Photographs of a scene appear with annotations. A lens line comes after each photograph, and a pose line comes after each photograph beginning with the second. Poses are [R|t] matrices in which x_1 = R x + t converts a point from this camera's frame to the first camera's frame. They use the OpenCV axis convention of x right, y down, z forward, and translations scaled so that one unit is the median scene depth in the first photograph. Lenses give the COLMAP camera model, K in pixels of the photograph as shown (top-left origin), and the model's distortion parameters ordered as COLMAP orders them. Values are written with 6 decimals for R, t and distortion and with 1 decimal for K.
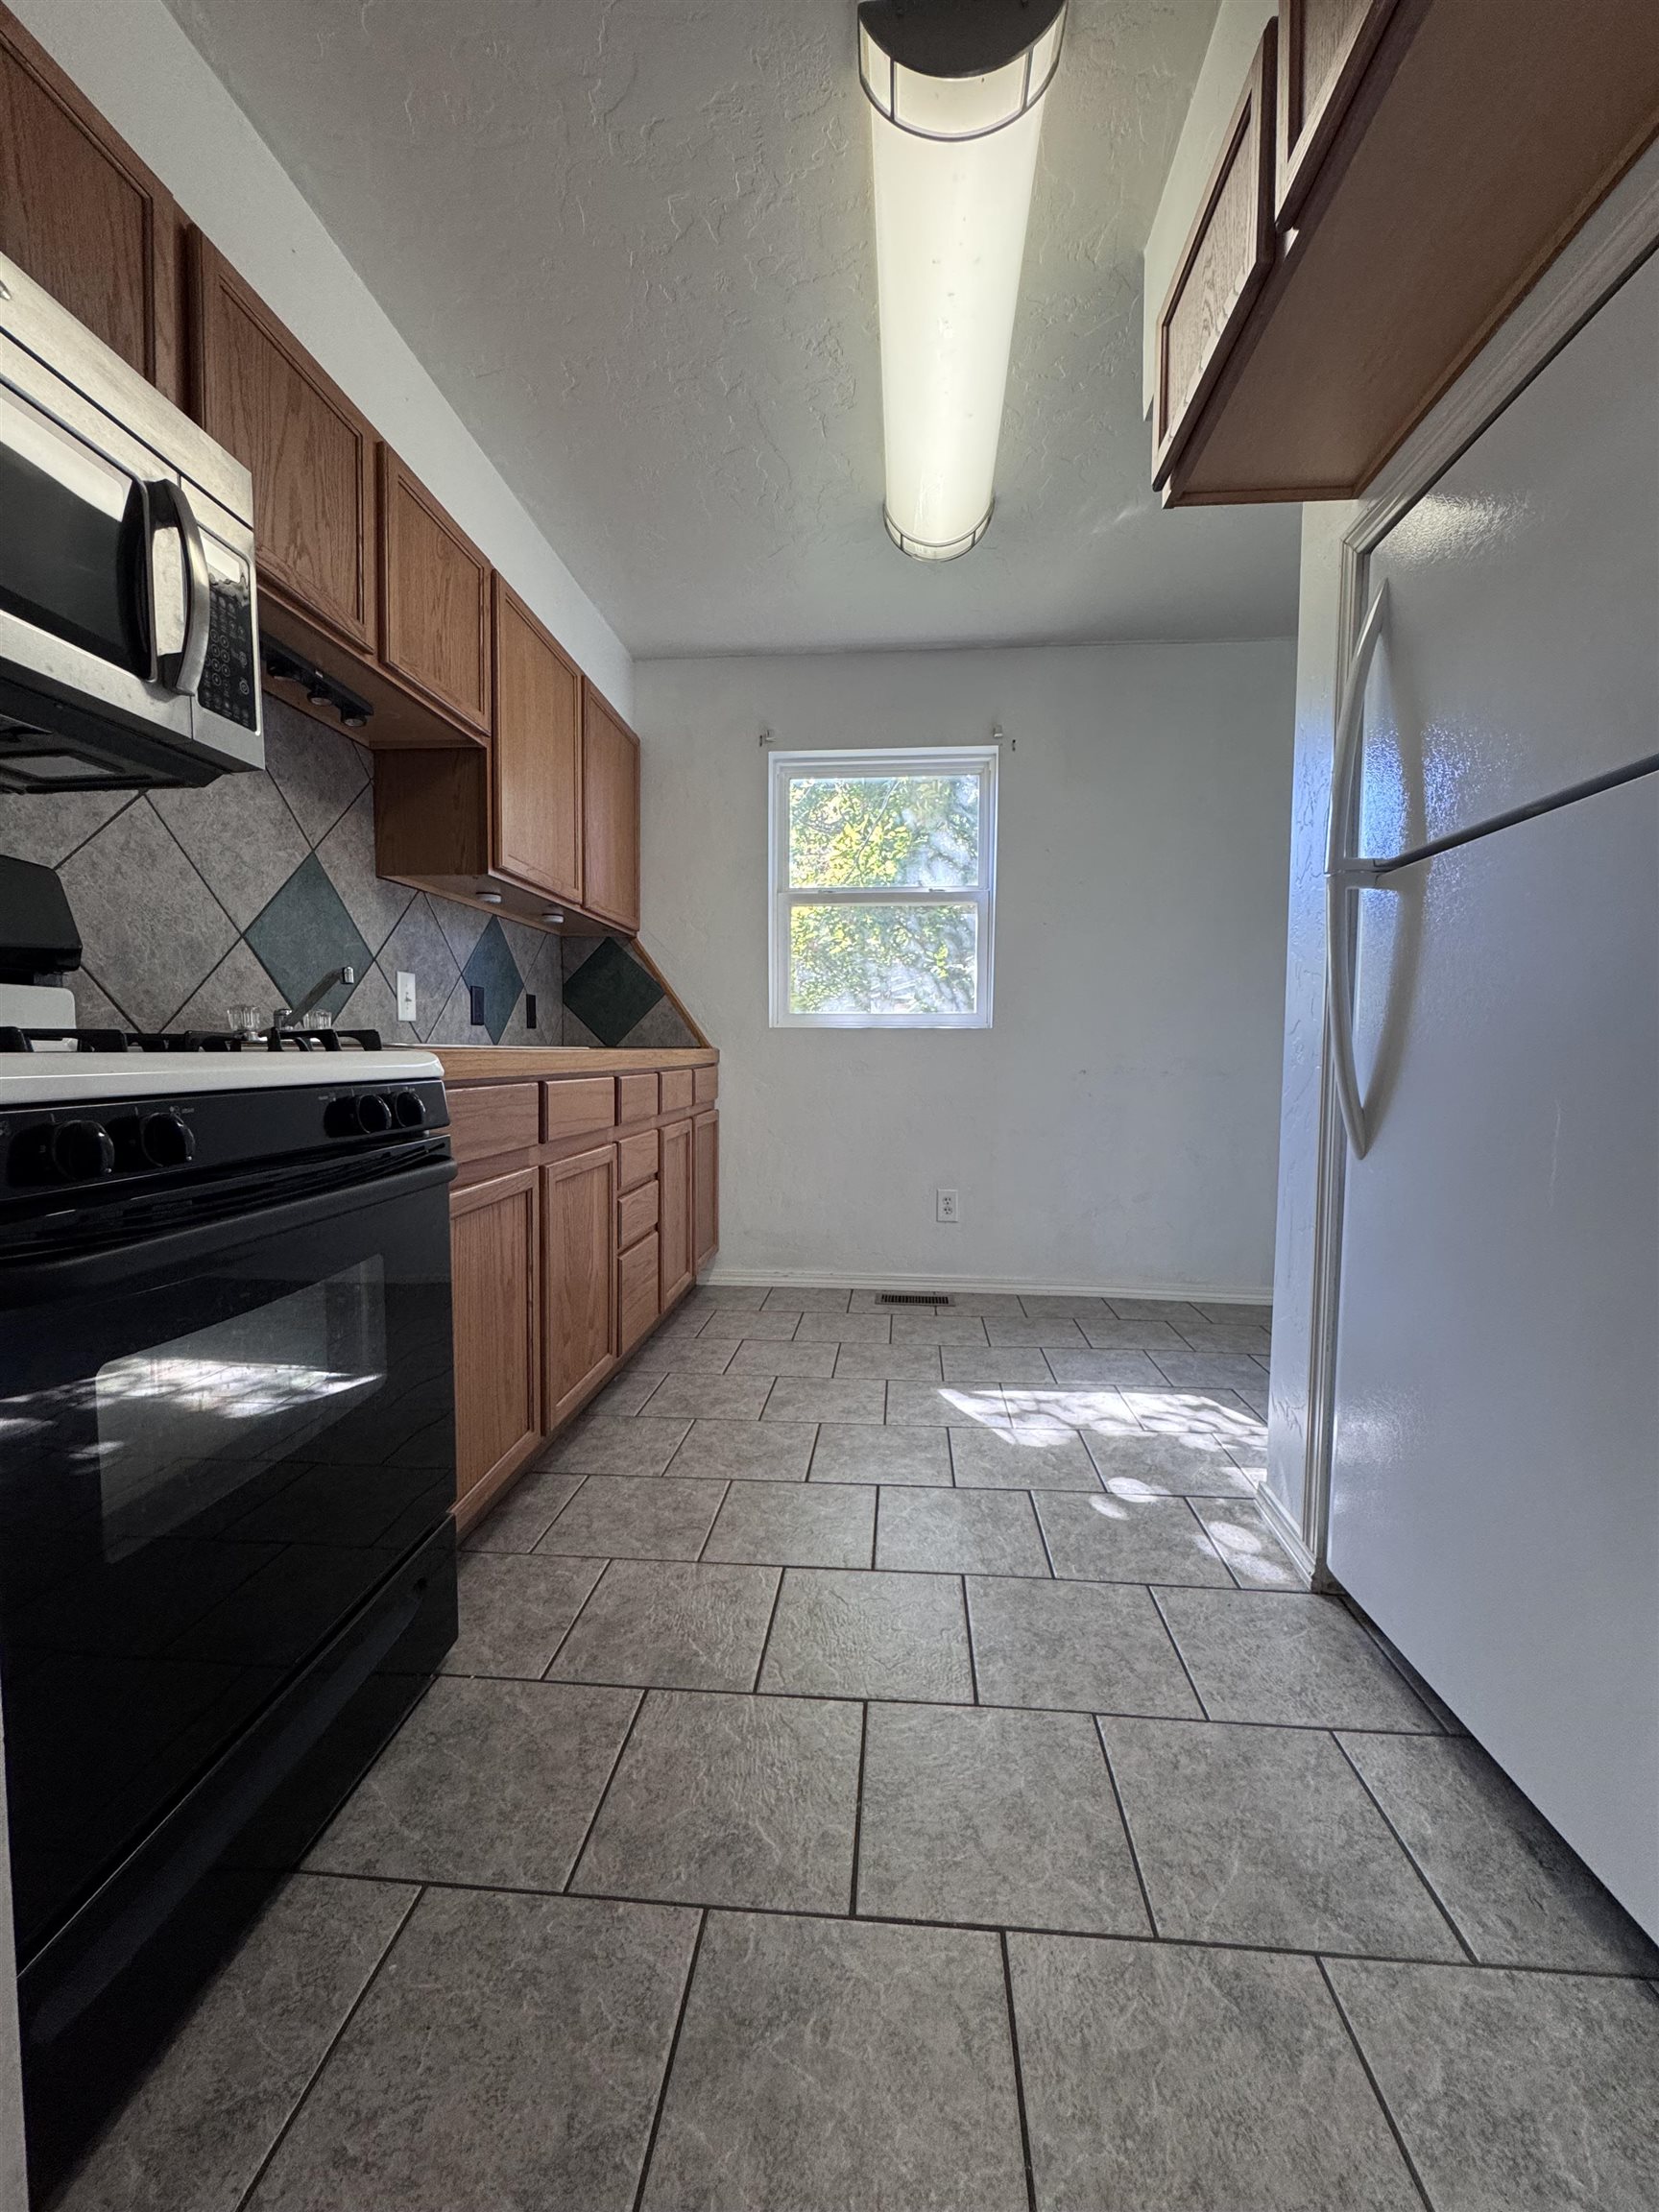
lens RADIAL K [[884.7, 0, 829.5], [0, 884.7, 1106.0], [0, 0, 1]] dist [-0.006524, 0.000632]
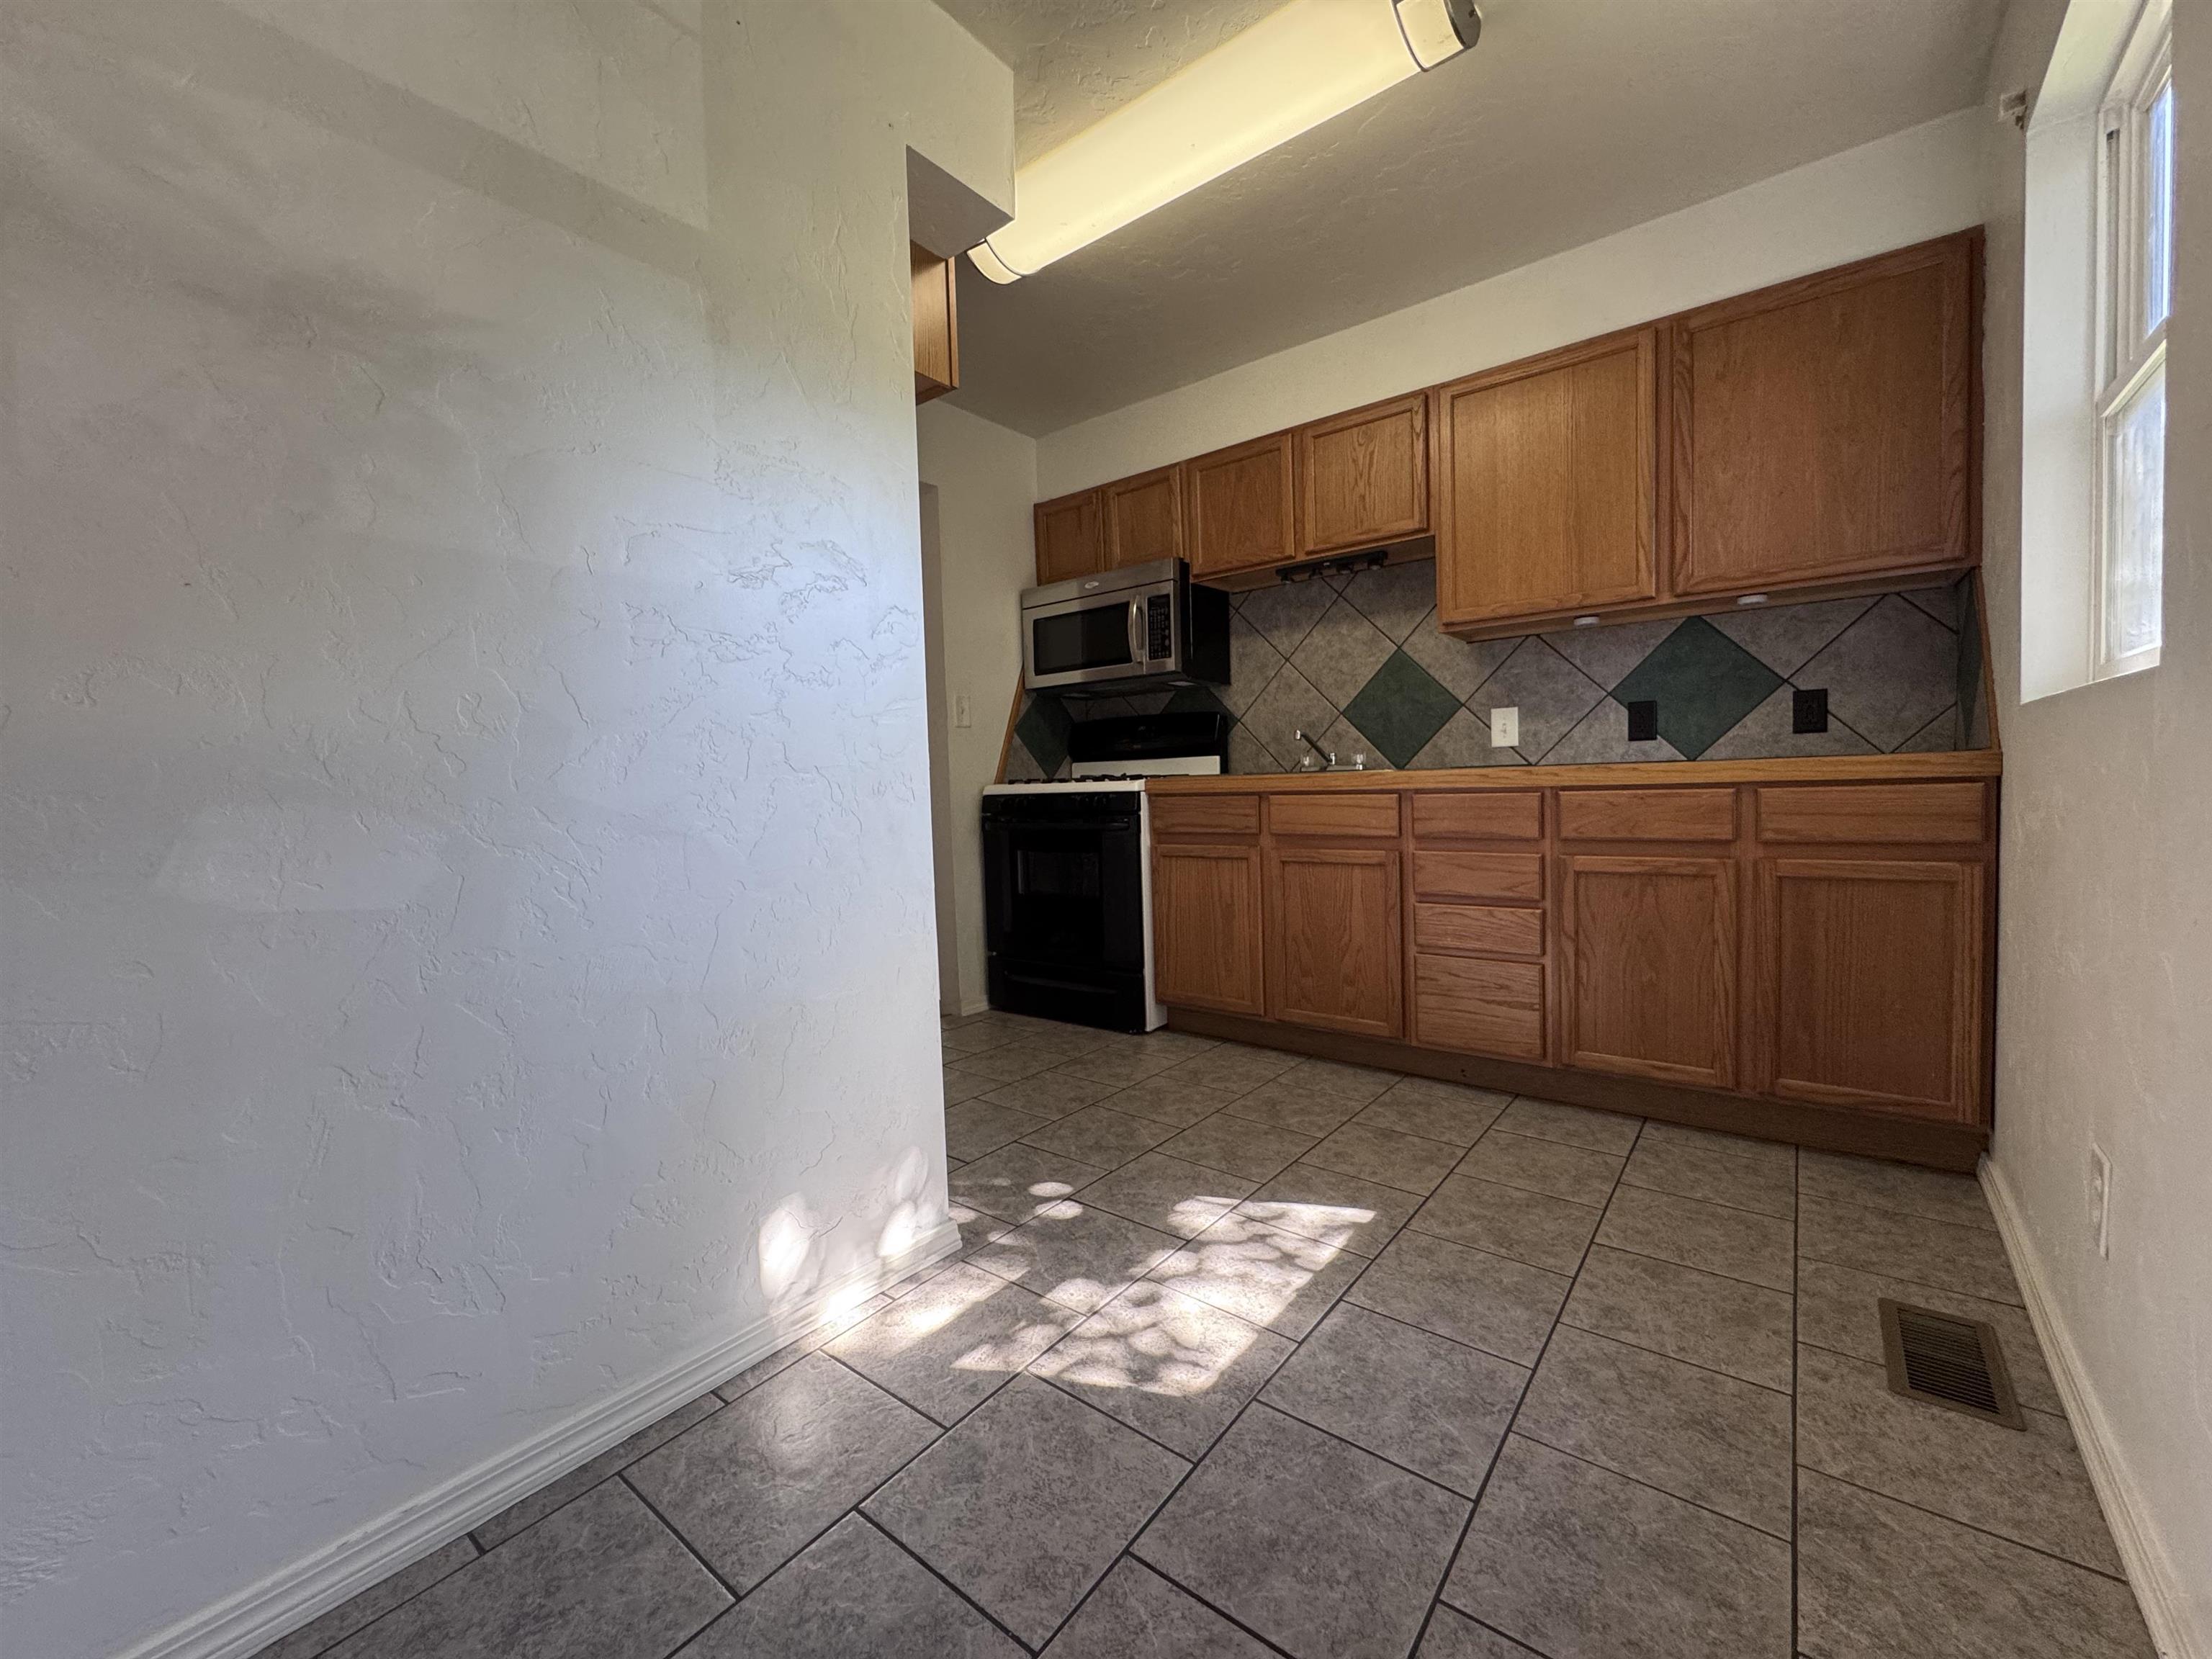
lens RADIAL K [[884.7, 0, 1103.5], [0, 884.7, 828.5], [0, 0, 1]] dist [-0.006524, 0.000632]
pose [[-0.548300, 0.054185, -0.834524, 0.949111], [-0.025813, 0.996327, 0.081651, -0.073169], [0.835883, 0.066311, -0.544888, 1.307018]]
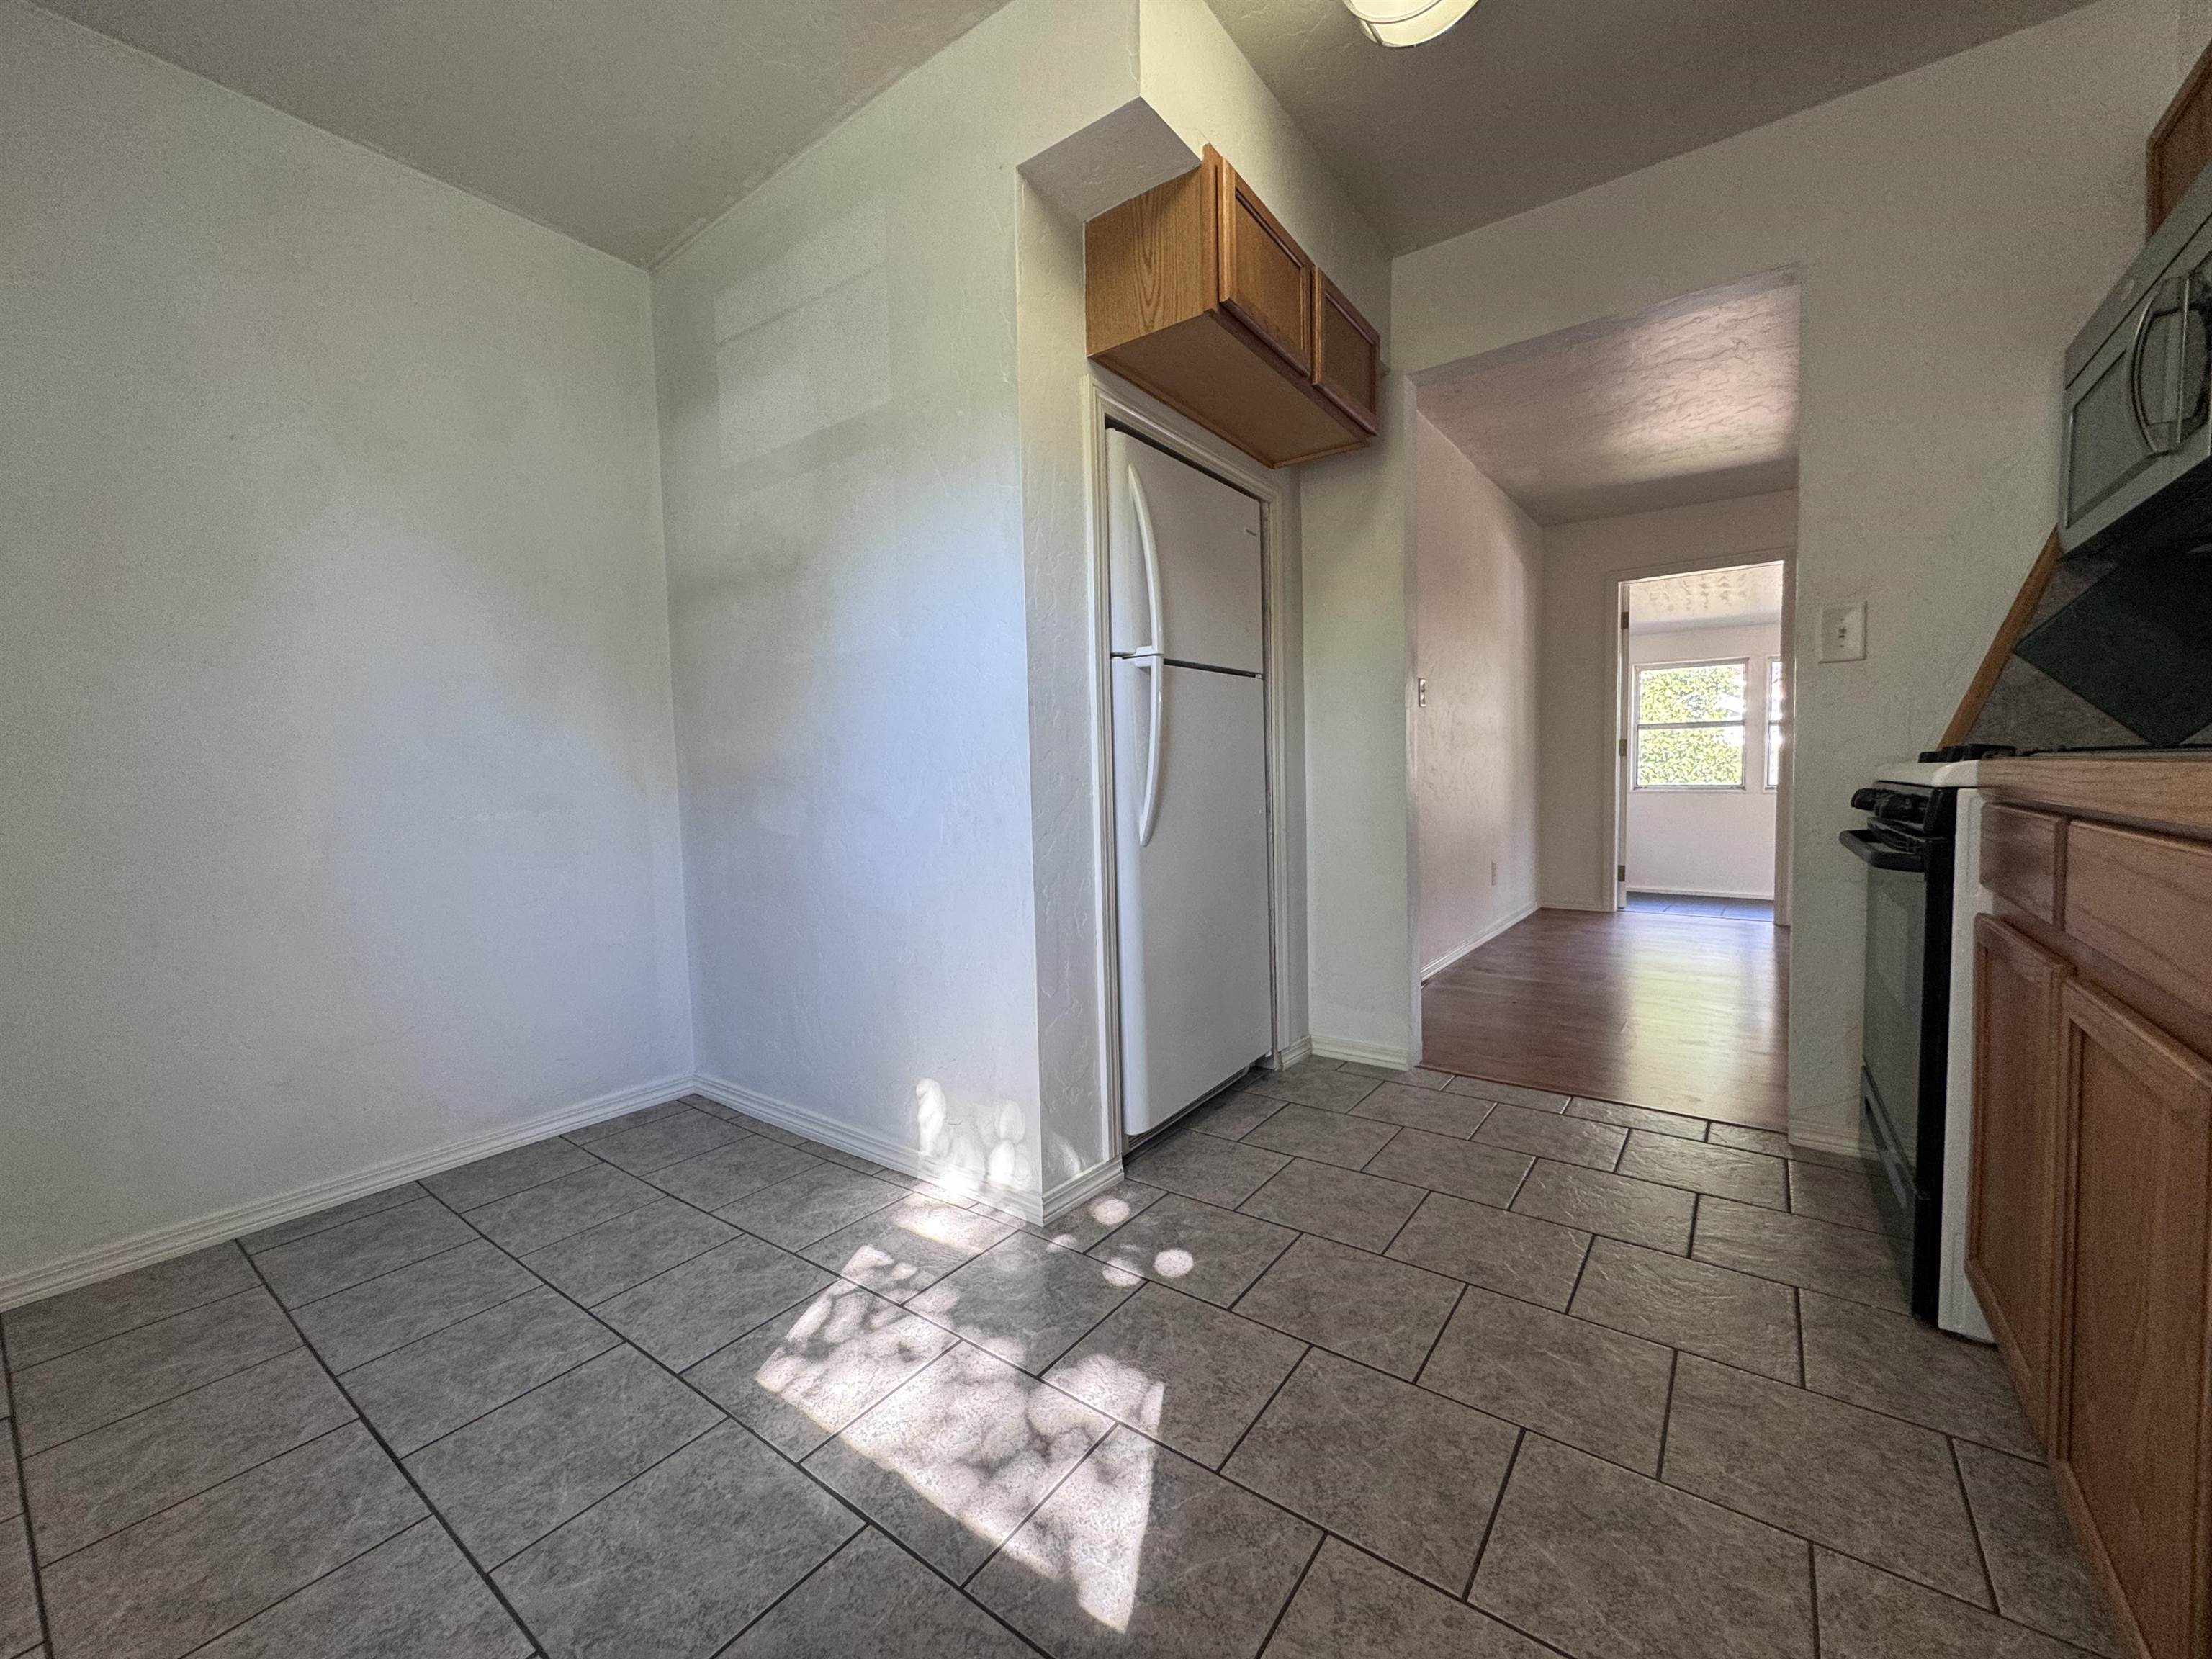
lens RADIAL K [[884.7, 0, 1103.5], [0, 884.7, 828.5], [0, 0, 1]] dist [-0.006524, 0.000632]
pose [[-0.852273, -0.018570, 0.522768, -0.079596], [0.049869, 0.991933, 0.116539, -0.090996], [-0.520715, 0.125393, -0.844472, 1.410848]]
